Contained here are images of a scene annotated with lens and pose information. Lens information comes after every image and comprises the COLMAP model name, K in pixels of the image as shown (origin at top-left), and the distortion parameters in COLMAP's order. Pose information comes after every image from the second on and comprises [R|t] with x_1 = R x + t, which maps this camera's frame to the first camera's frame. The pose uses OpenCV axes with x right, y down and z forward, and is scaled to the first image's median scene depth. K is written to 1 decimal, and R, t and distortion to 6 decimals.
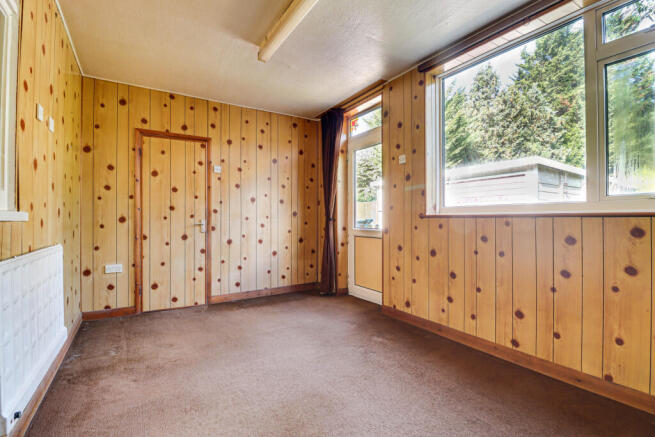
lens RADIAL K [[314.3, 0, 326.5], [0, 314.3, 221.2], [0, 0, 1]] dist [-0.015811, -0.003587]
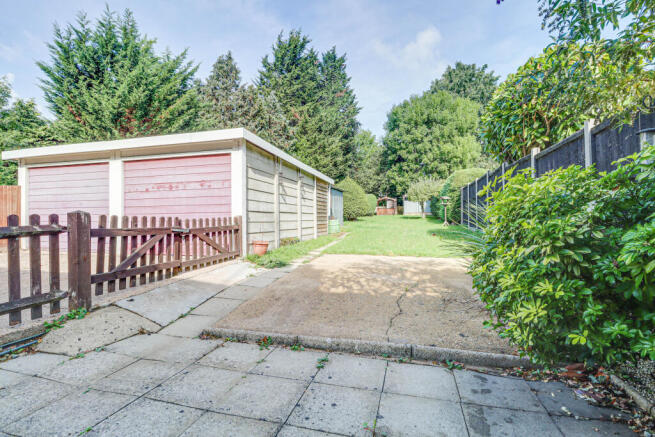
lens RADIAL K [[314.3, 0, 331.1], [0, 314.3, 221.1], [0, 0, 1]] dist [-0.015811, -0.003587]
pose [[0.730138, -0.000872, 0.683299, 0.101002], [0.004047, 0.999987, -0.003048, 0.002064], [-0.683288, 0.004990, 0.730132, 0.103852]]
